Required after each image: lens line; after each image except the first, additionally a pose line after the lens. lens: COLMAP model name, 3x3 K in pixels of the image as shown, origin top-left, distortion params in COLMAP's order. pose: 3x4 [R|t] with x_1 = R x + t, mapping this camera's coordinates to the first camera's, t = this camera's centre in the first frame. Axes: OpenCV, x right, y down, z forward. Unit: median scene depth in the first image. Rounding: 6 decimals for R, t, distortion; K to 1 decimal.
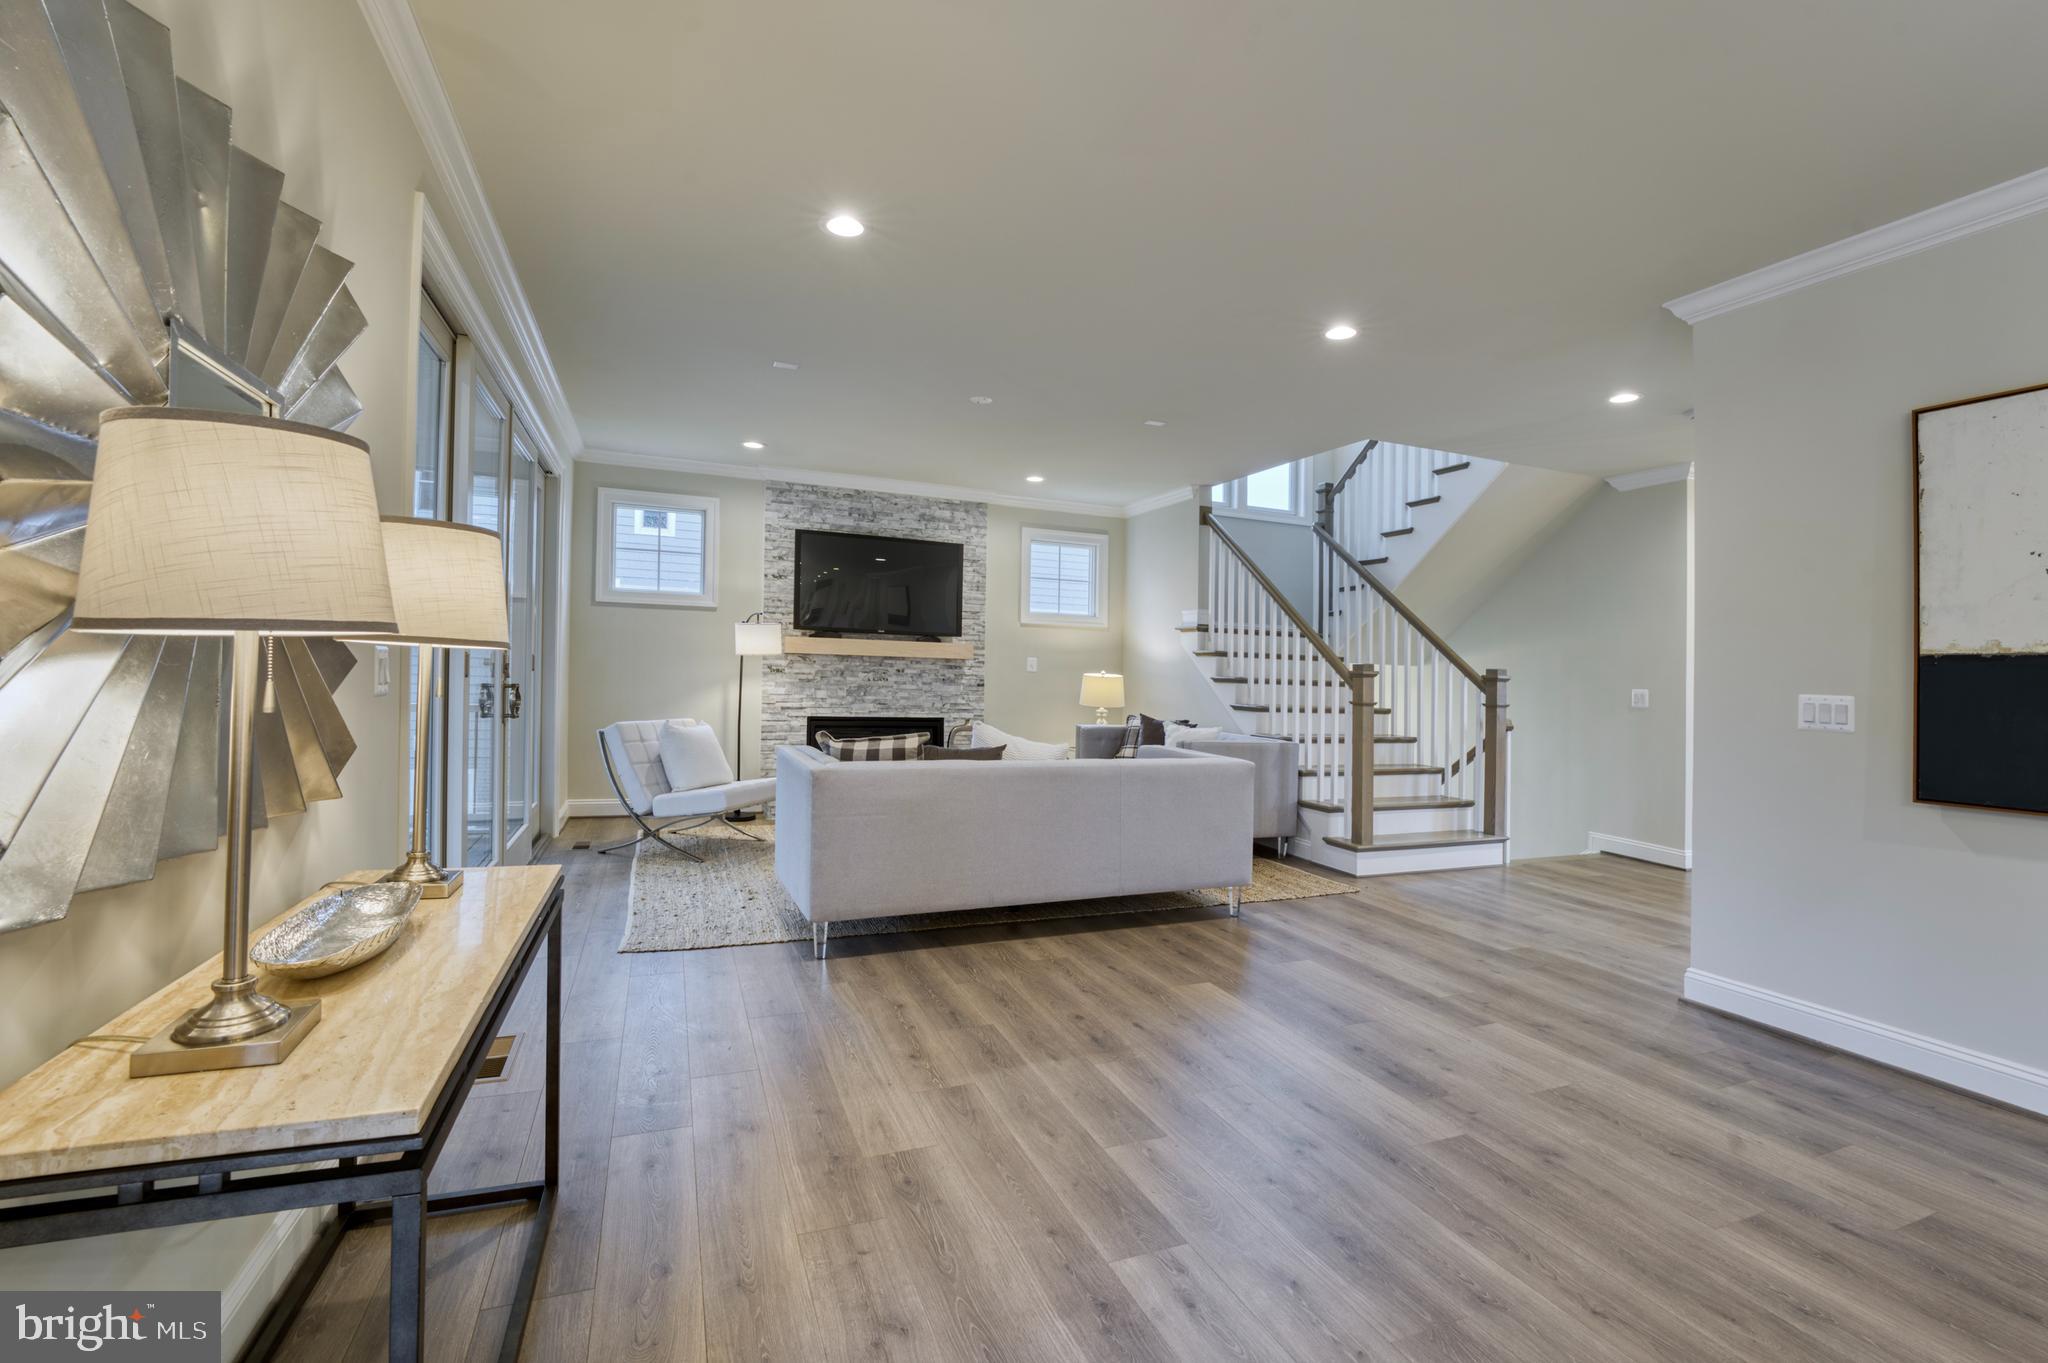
lens RADIAL K [[874.1, 0, 1024.0], [0, 874.1, 681.5], [0, 0, 1]] dist [-0.025658, -0.000001]
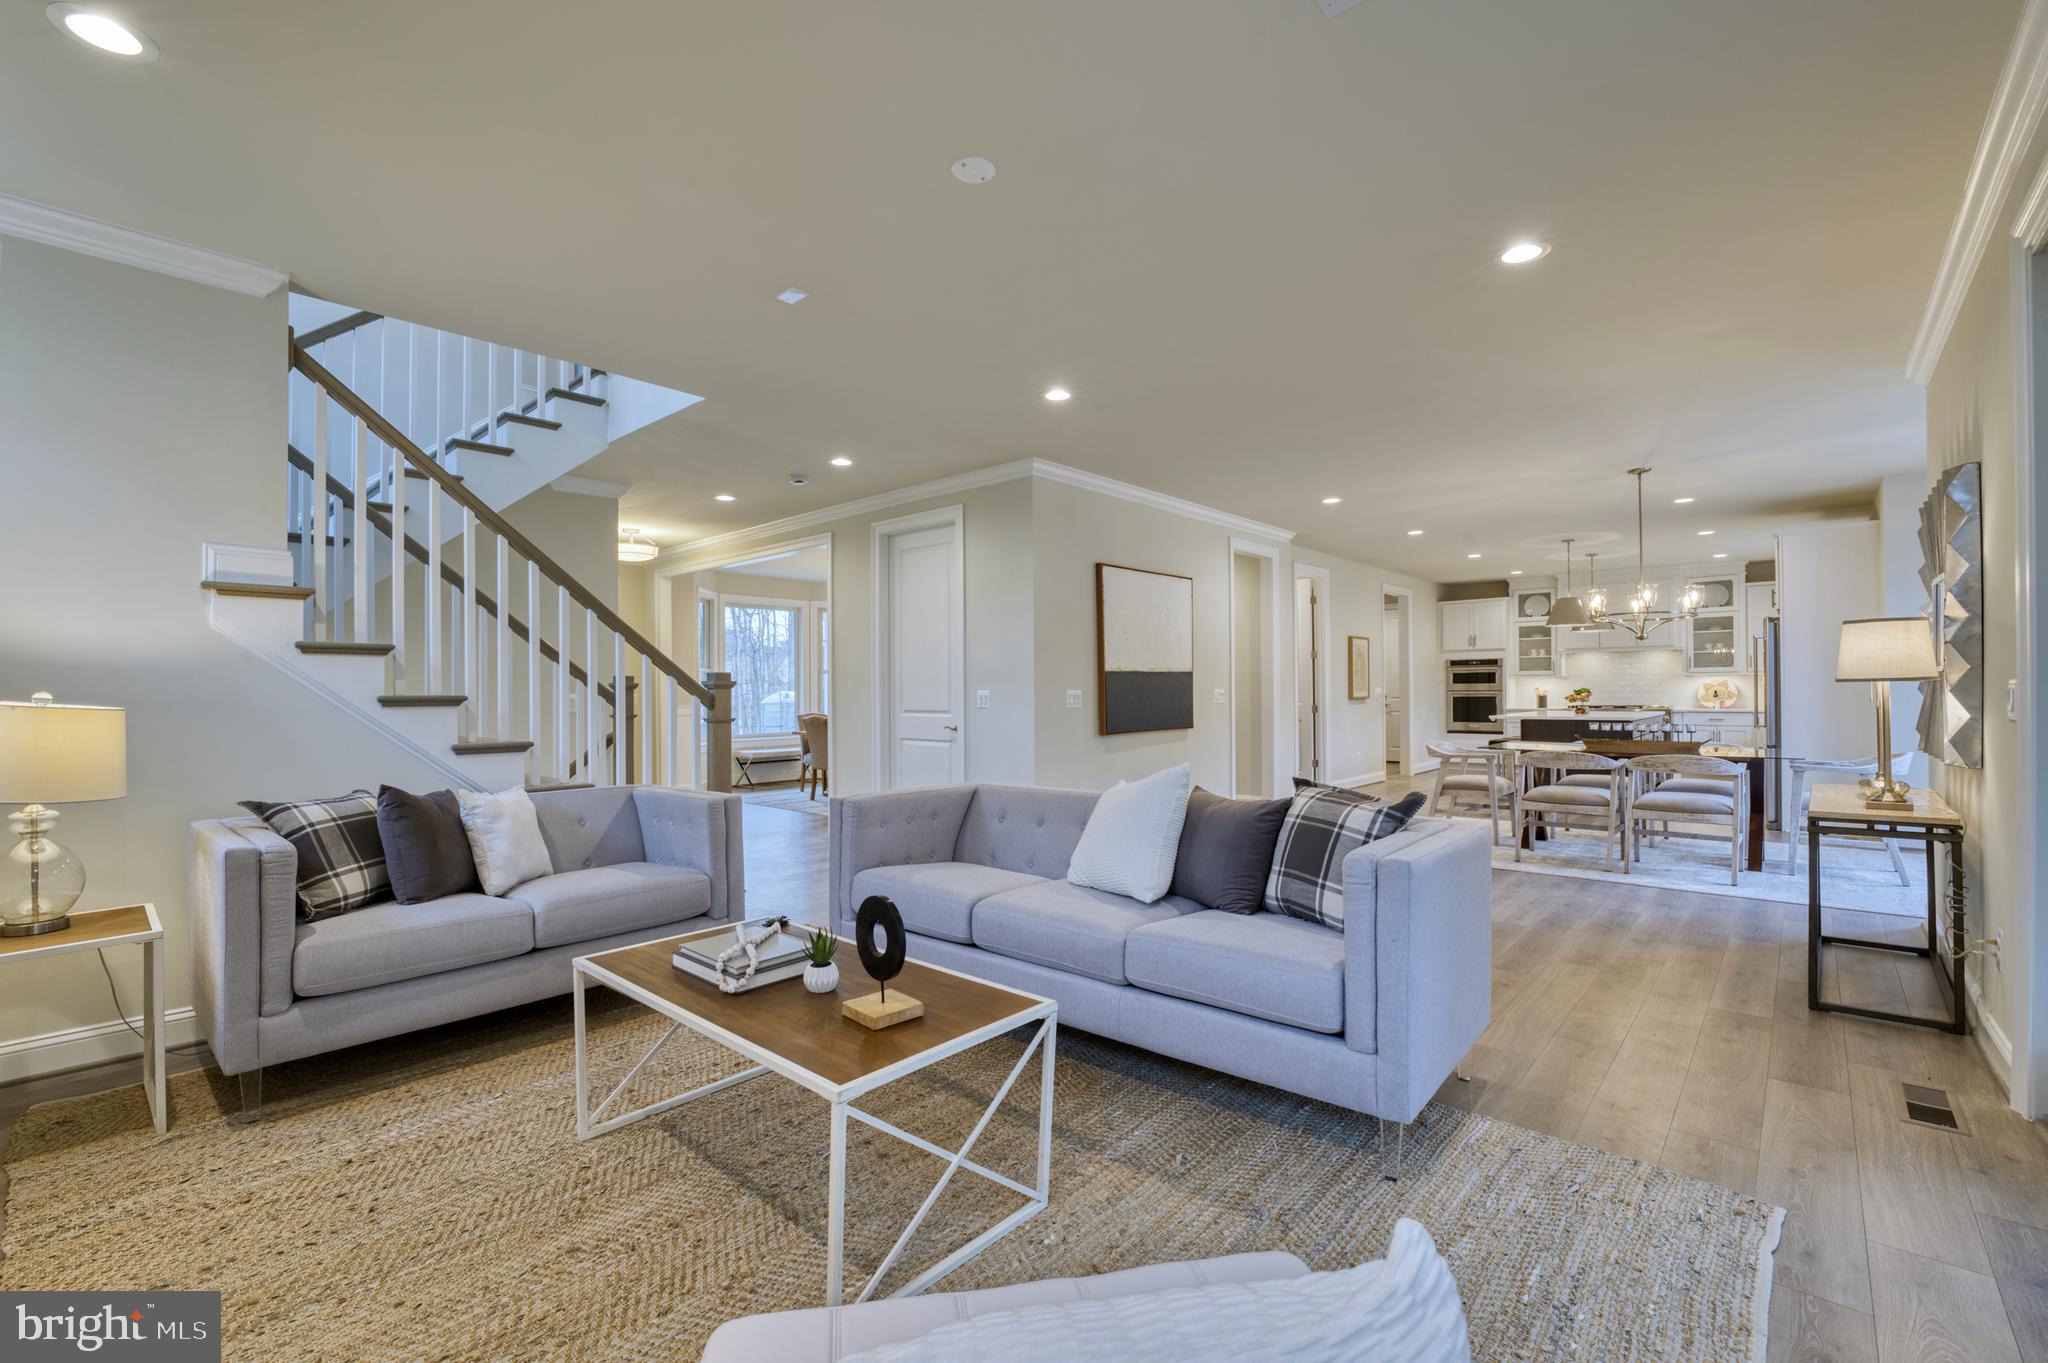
lens RADIAL K [[874.1, 0, 1024.0], [0, 874.1, 681.5], [0, 0, 1]] dist [-0.025658, -0.000001]
pose [[-0.432992, -0.019926, 0.901178, -0.411931], [0.004659, 0.999693, 0.024343, -0.025907], [-0.901386, 0.014739, -0.432766, 0.931711]]
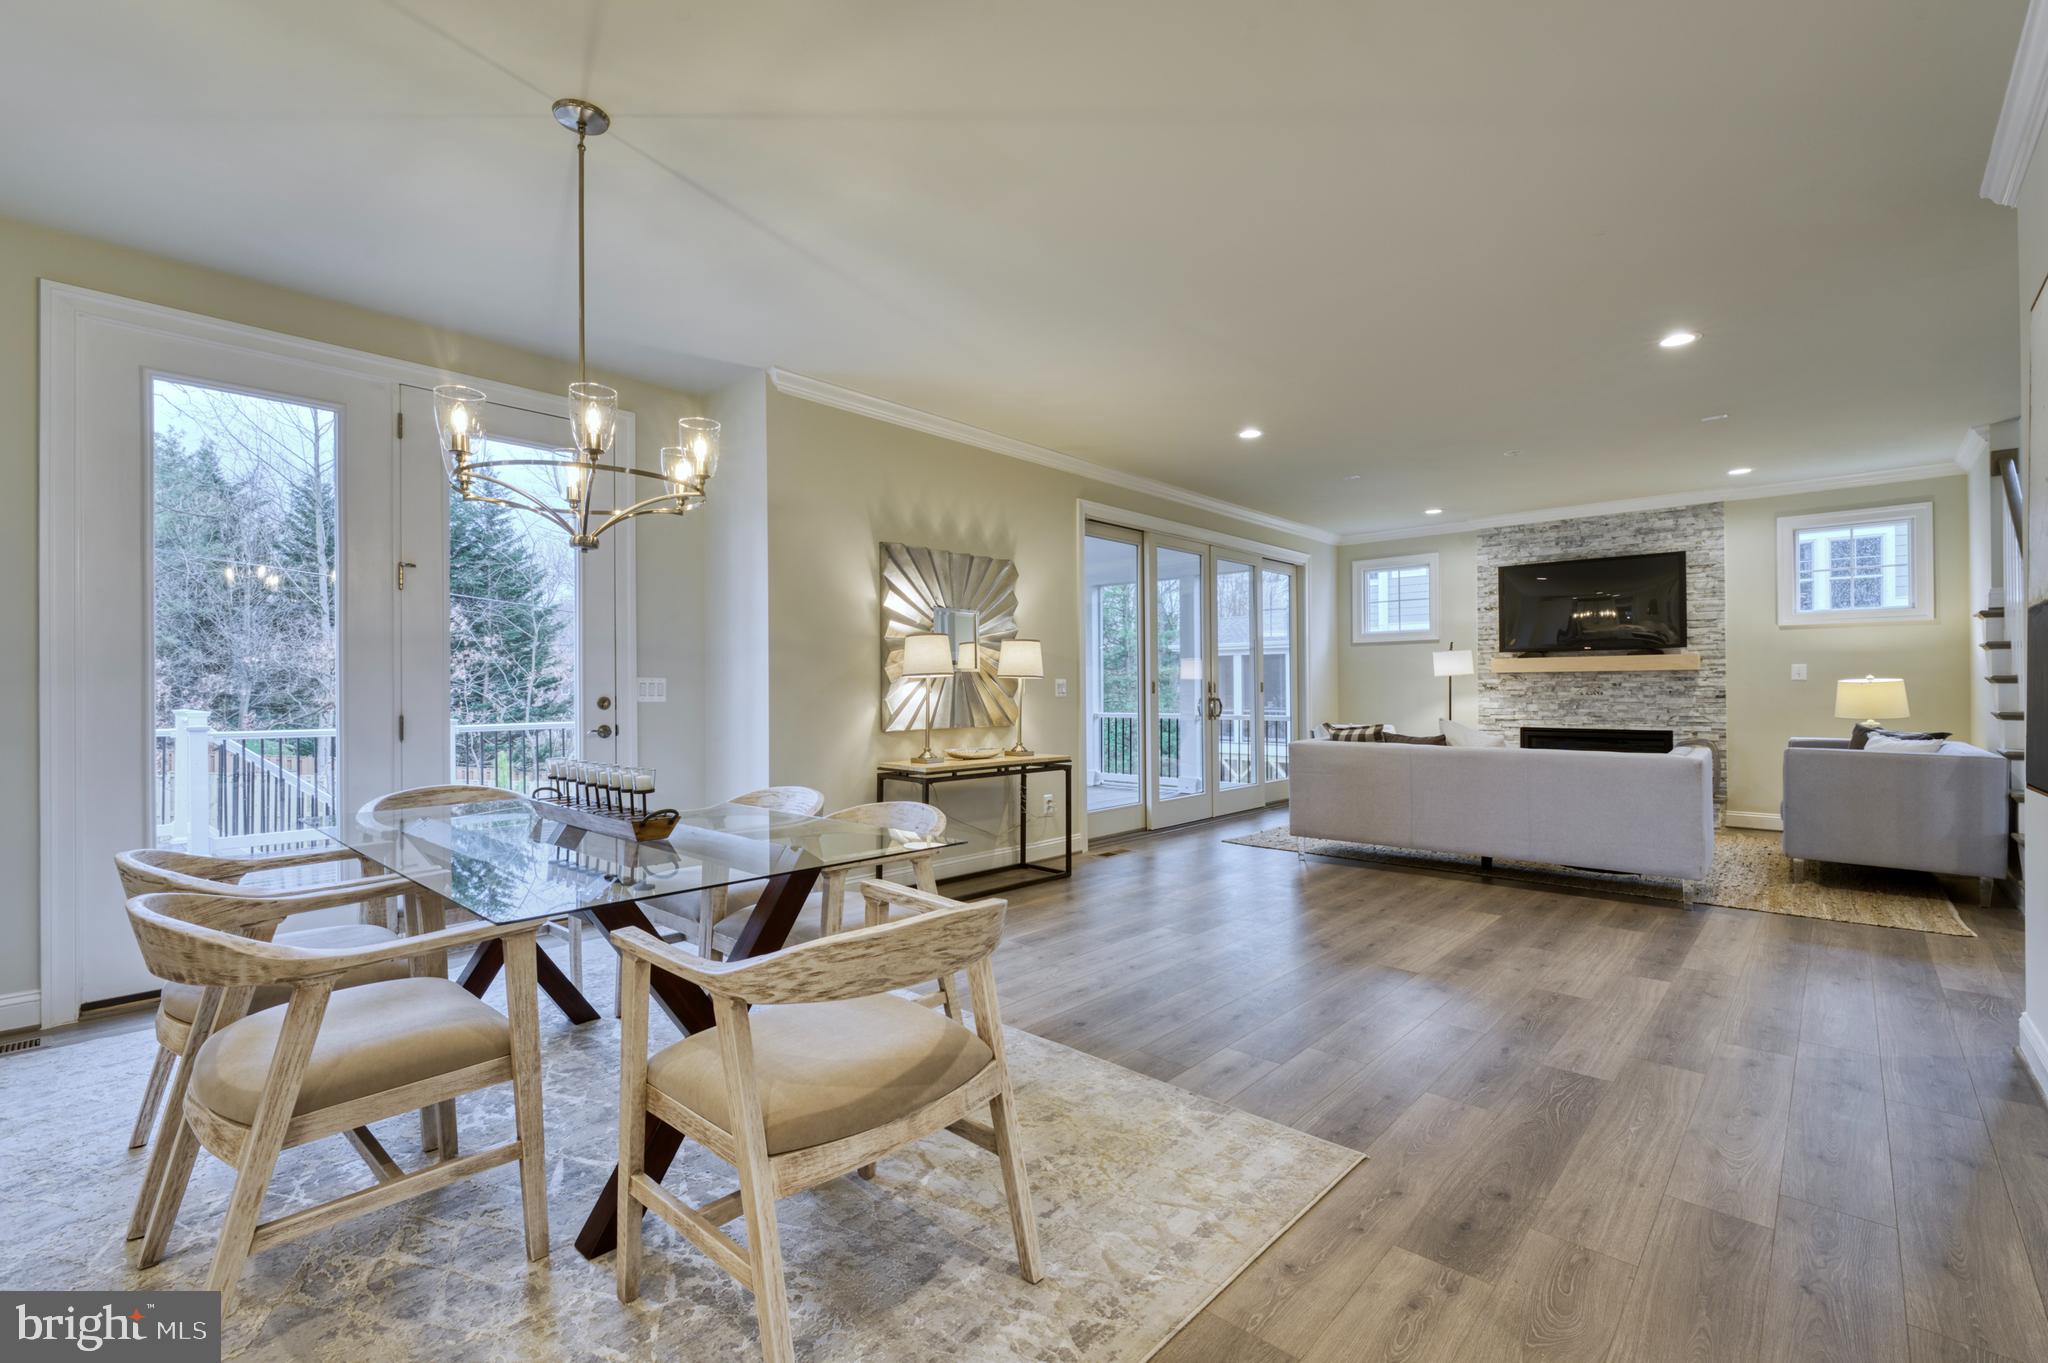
lens RADIAL K [[903.6, 0, 1024.0], [0, 903.6, 681.5], [0, 0, 1]] dist [0.014084, 0.000069]
pose [[0.431570, -0.042035, -0.901099, 0.539192], [0.004897, 0.999008, -0.044257, 0.029165], [0.902066, 0.014688, 0.431348, -0.097128]]
